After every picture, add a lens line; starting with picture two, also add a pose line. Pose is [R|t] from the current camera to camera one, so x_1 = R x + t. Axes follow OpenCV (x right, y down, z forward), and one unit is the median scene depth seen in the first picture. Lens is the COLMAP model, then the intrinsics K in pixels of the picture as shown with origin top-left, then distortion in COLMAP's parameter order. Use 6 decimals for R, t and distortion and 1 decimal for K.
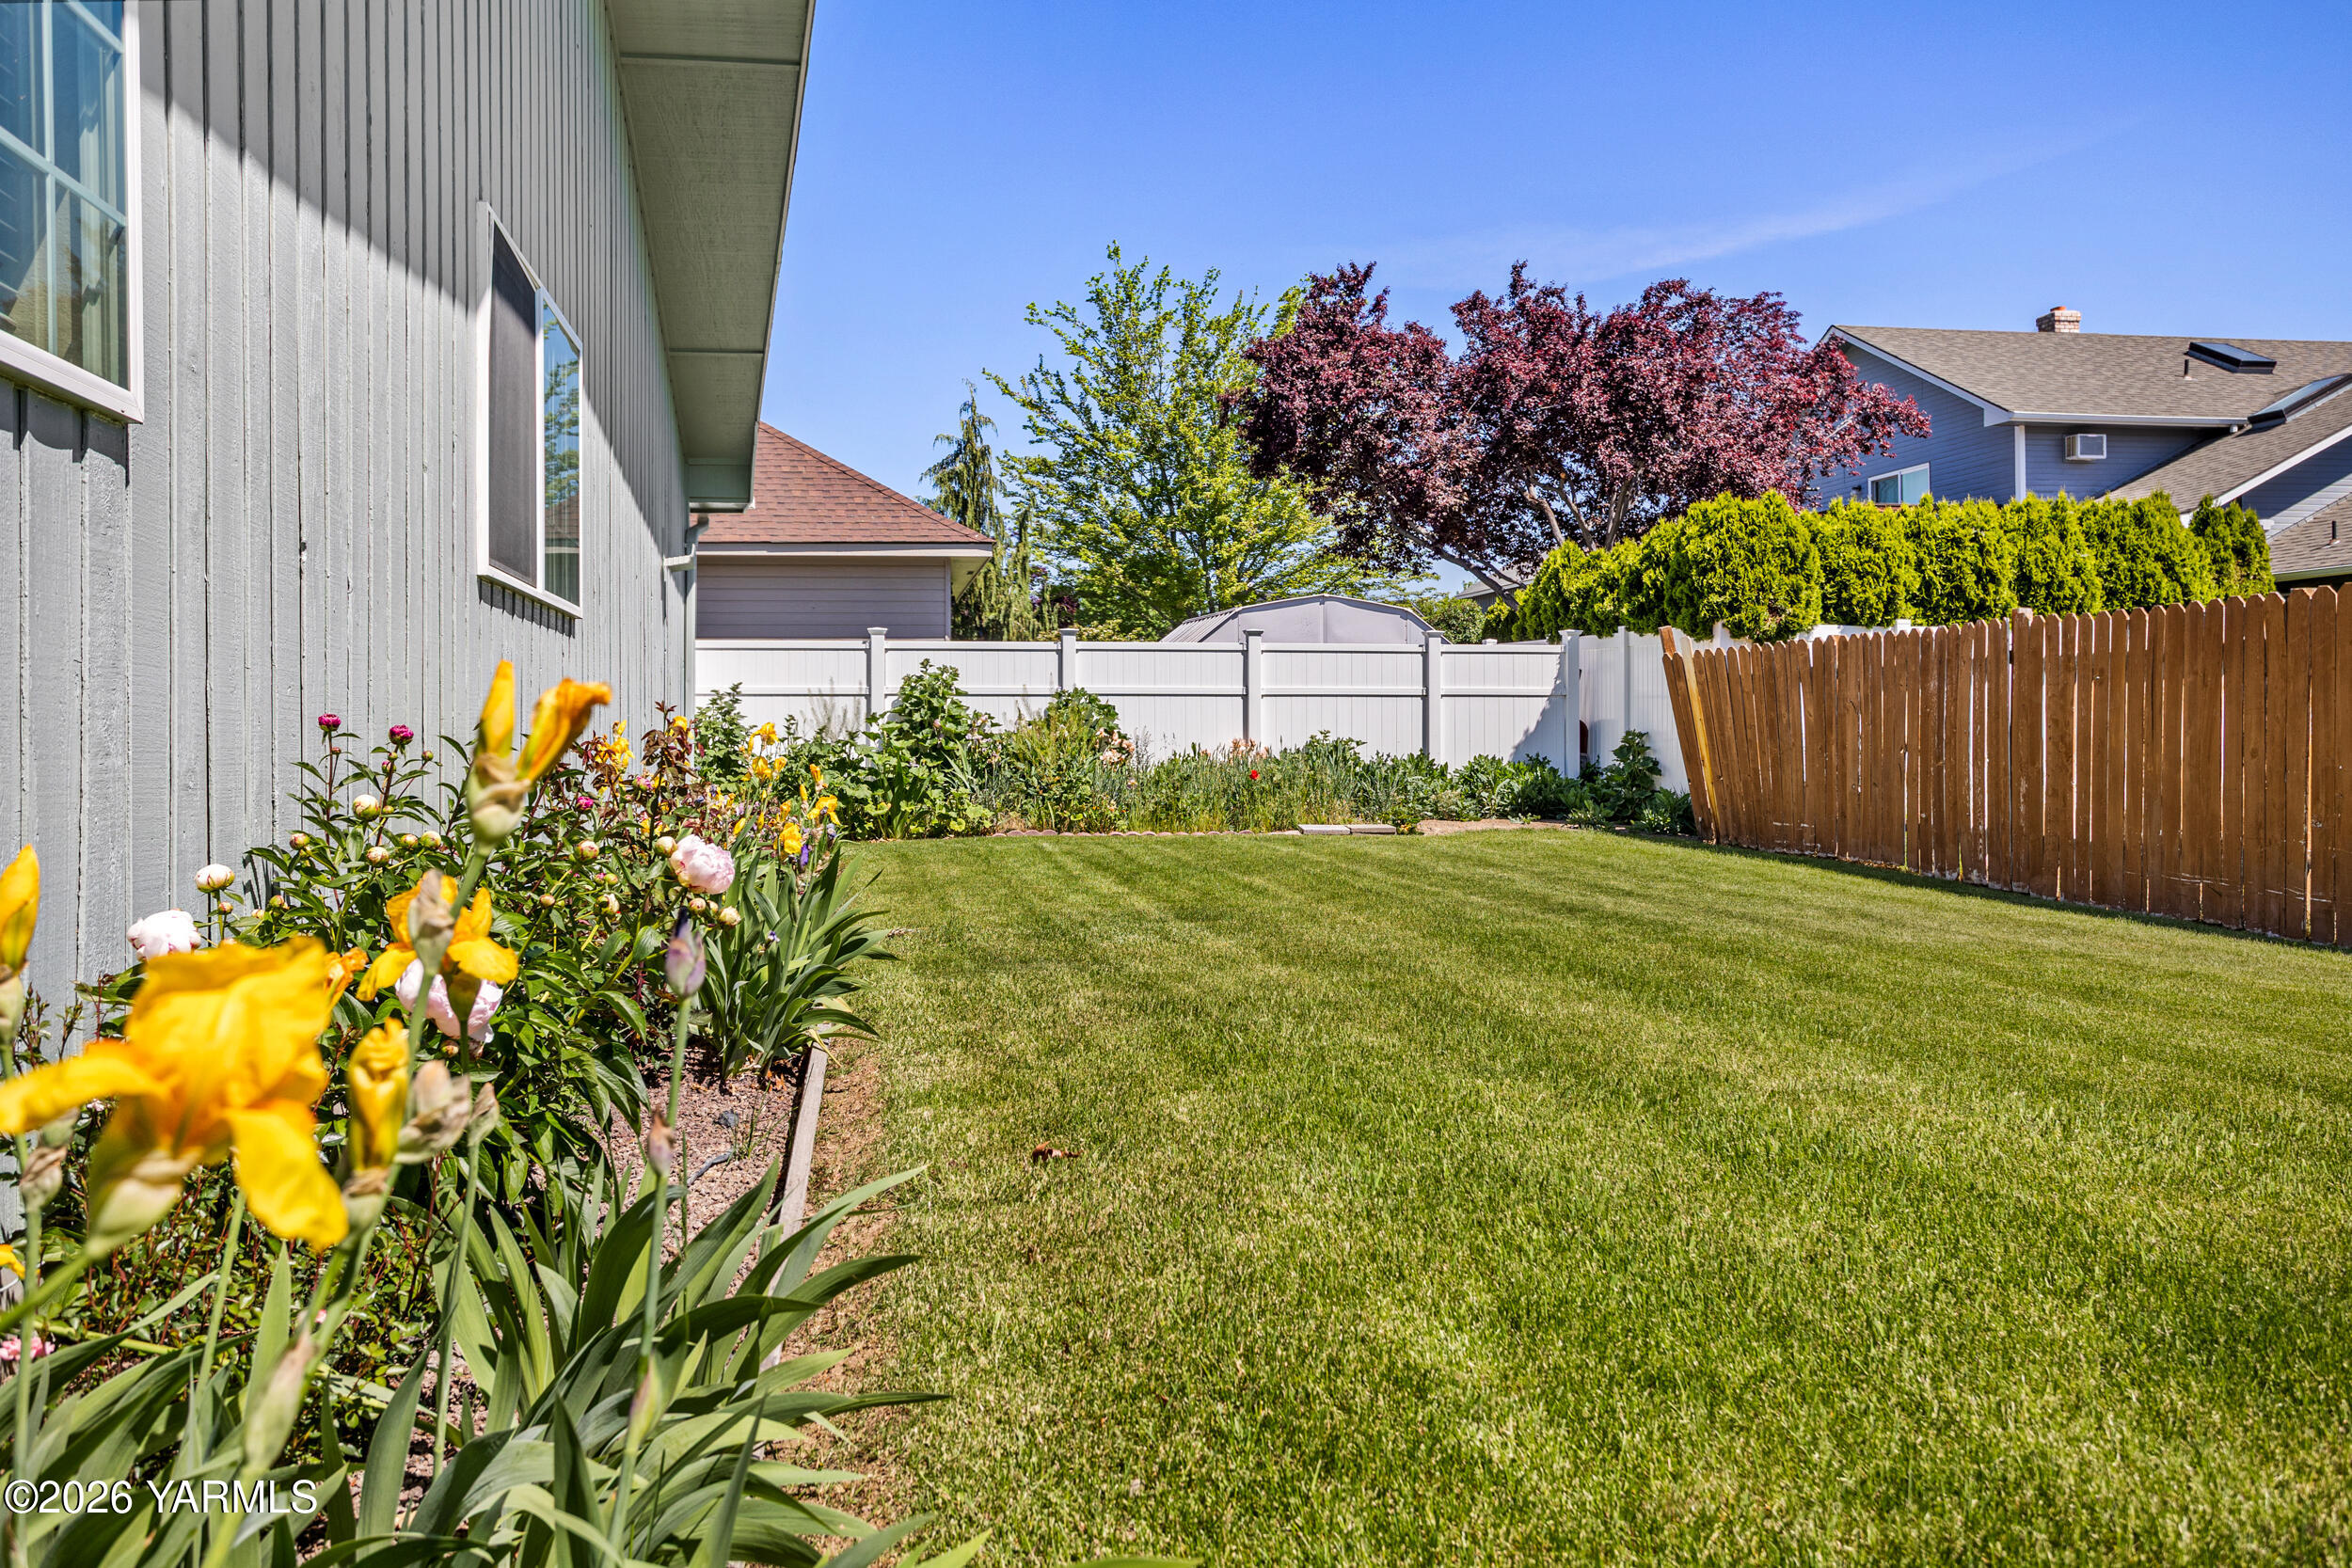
lens RADIAL K [[1815.4, 0, 1158.5], [0, 1815.4, 730.9], [0, 0, 1]] dist [-0.005728, 0.006321]
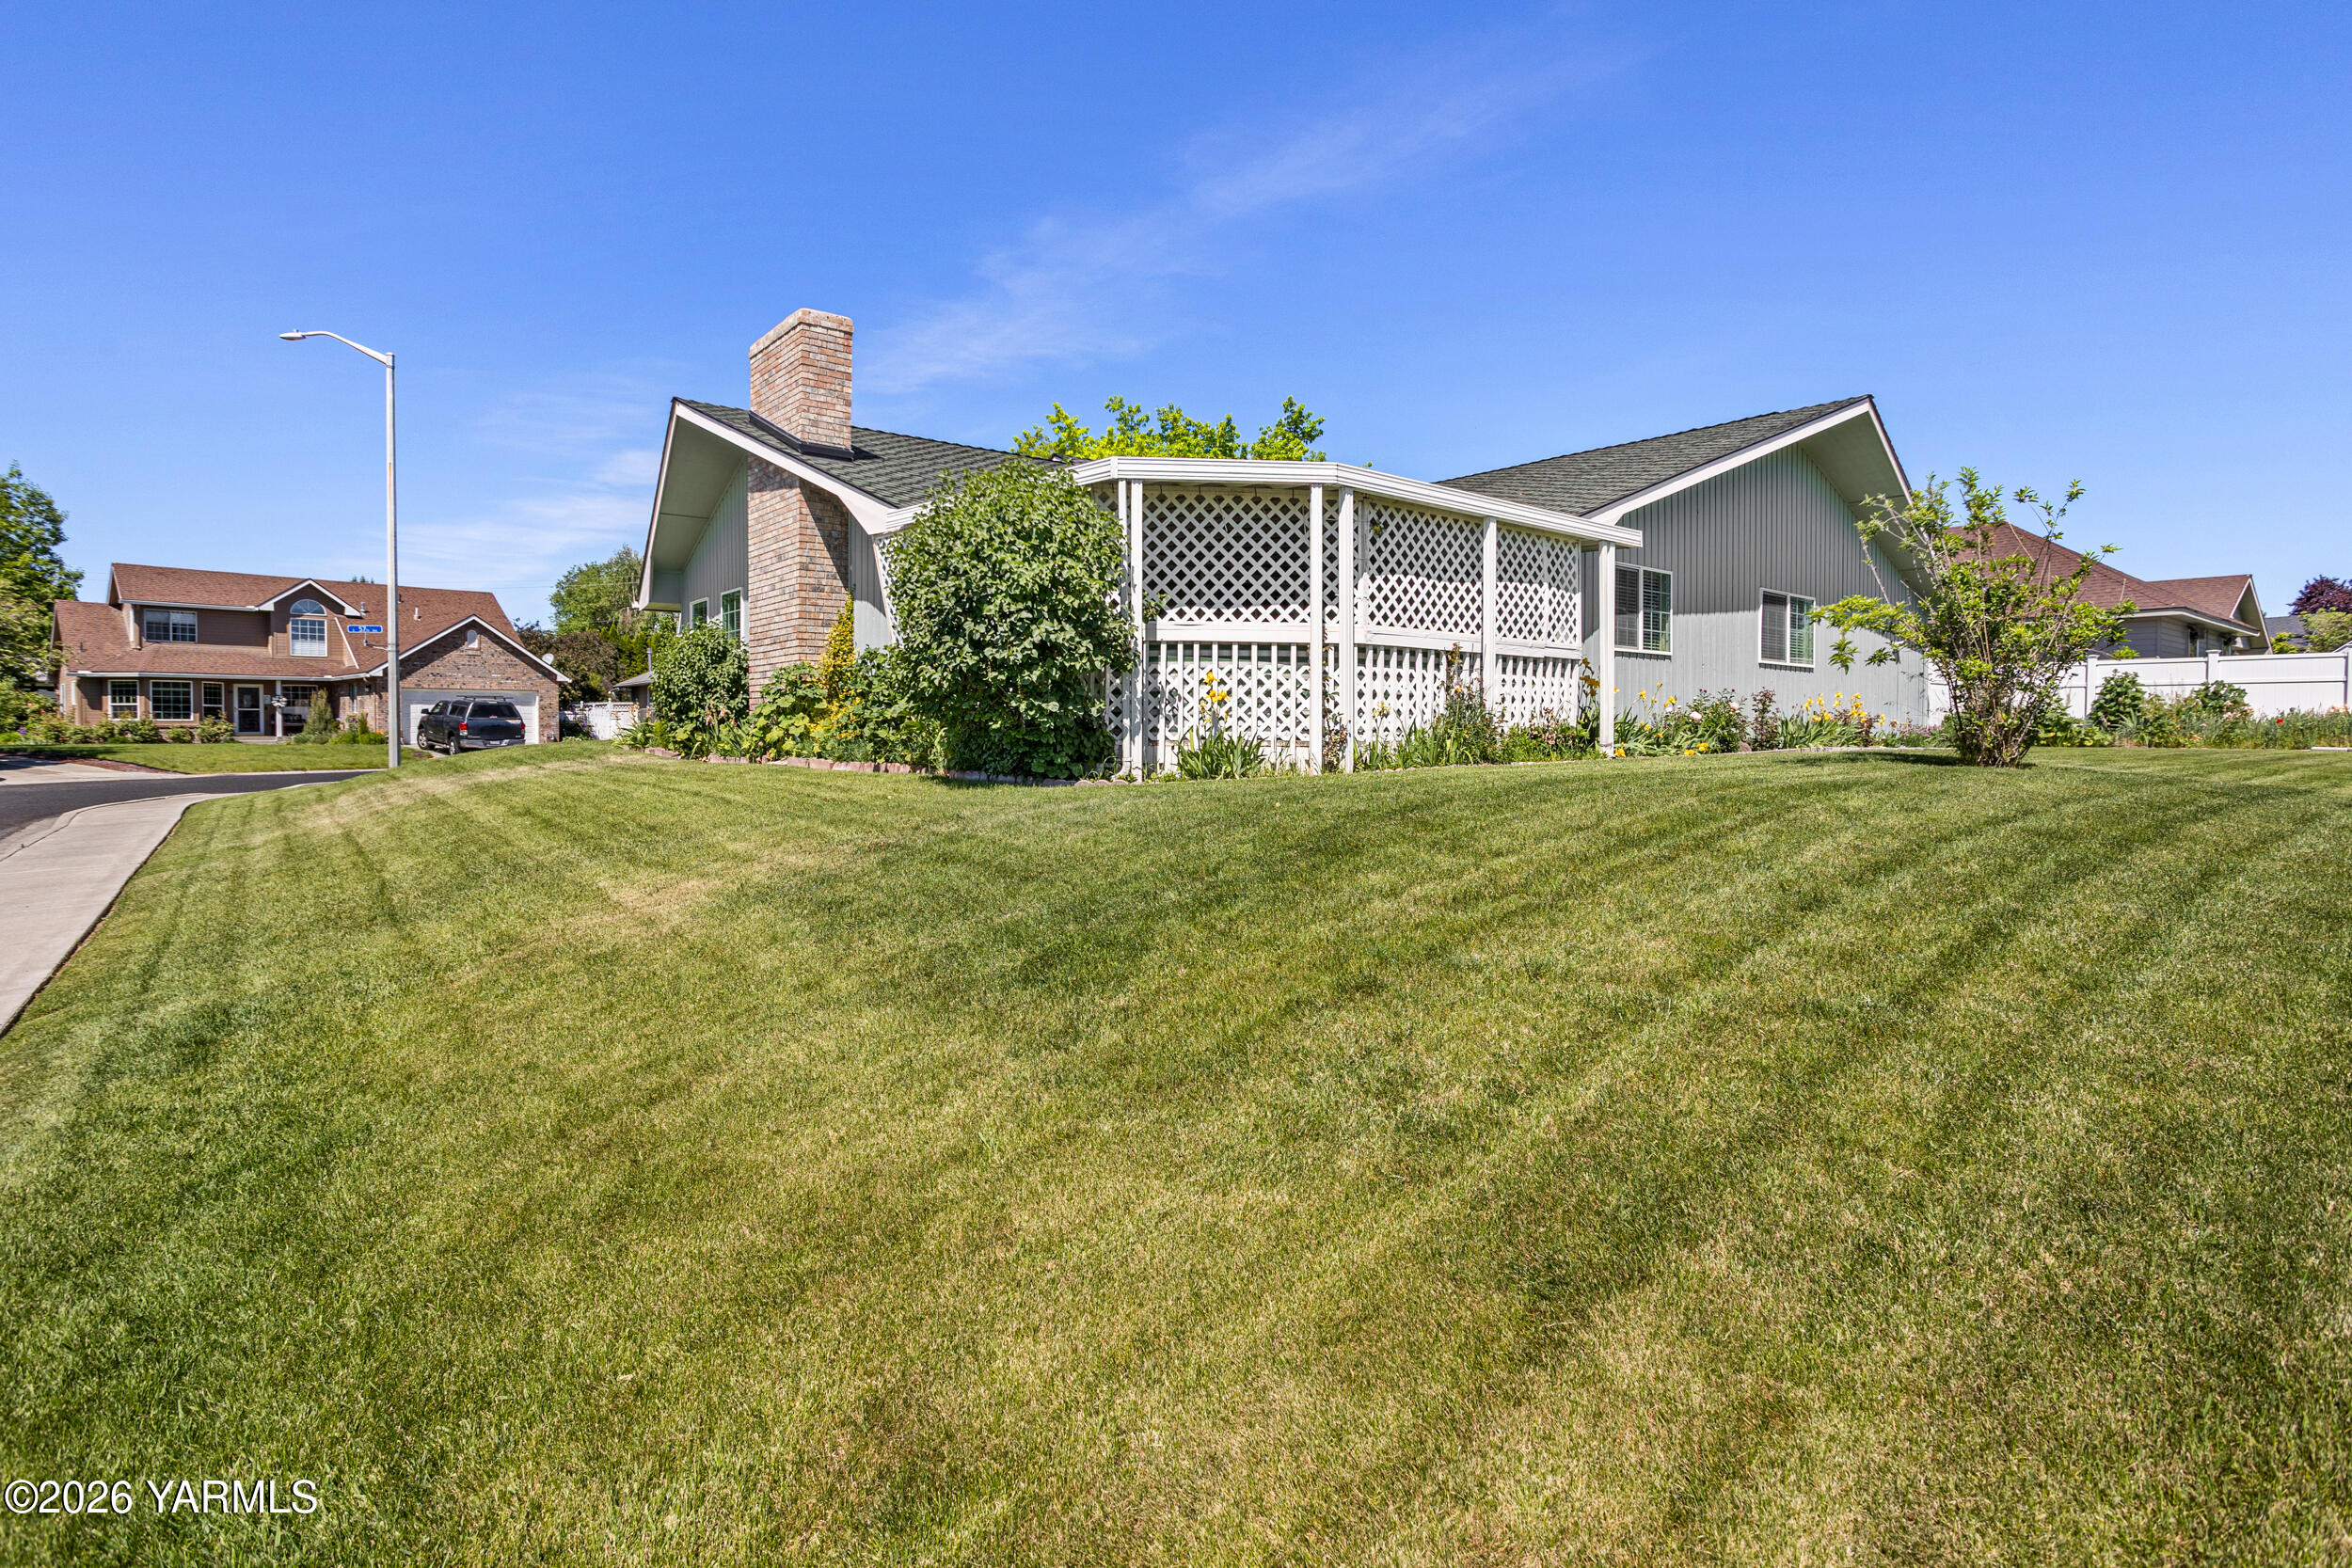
lens RADIAL K [[1150.0, 0, 1167.0], [0, 1150.0, 771.4], [0, 0, 1]] dist [-0.027872, 0.007625]
pose [[0.489569, 0.035799, -0.871230, 0.465045], [-0.001669, 0.999194, 0.040119, 0.026964], [0.871963, -0.018187, 0.489233, -0.579899]]
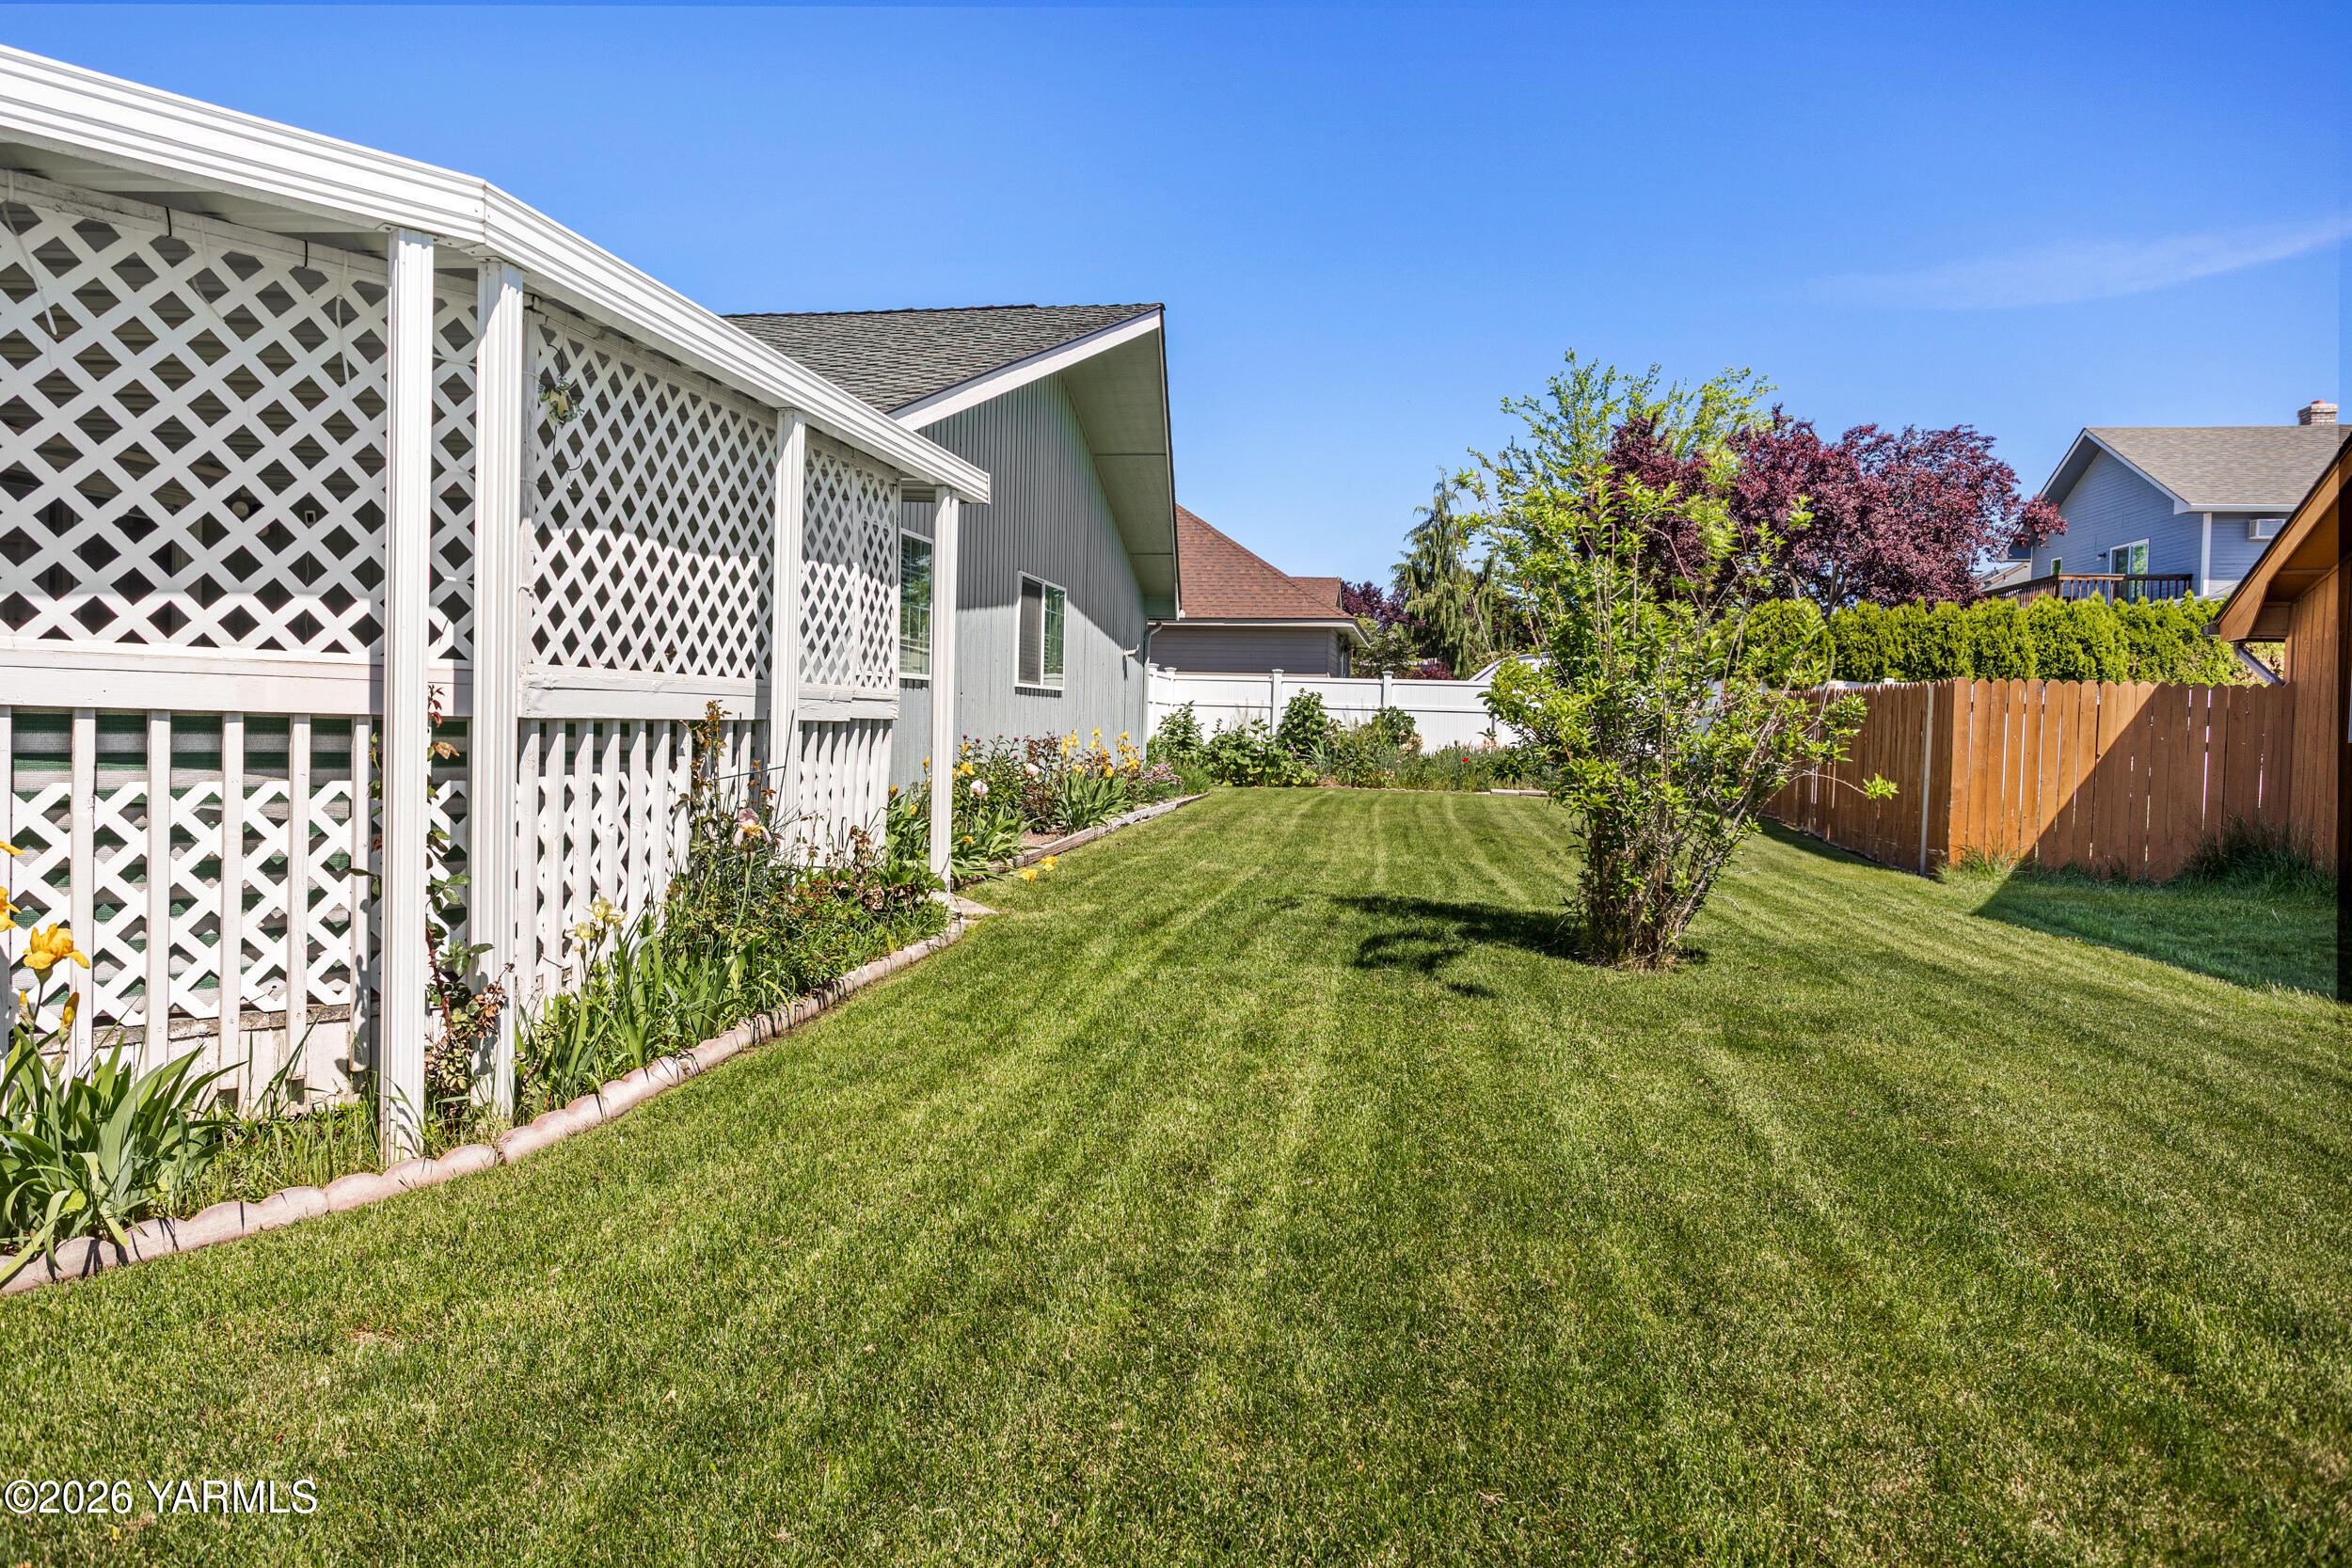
lens RADIAL K [[1537.6, 0, 1190.4], [0, 1537.6, 765.6], [0, 0, 1]] dist [-0.006951, 0.000683]
pose [[0.950178, 0.038109, -0.309369, 0.228174], [-0.028160, 0.998935, 0.036562, -0.015506], [0.310433, -0.026028, 0.950239, -0.446660]]
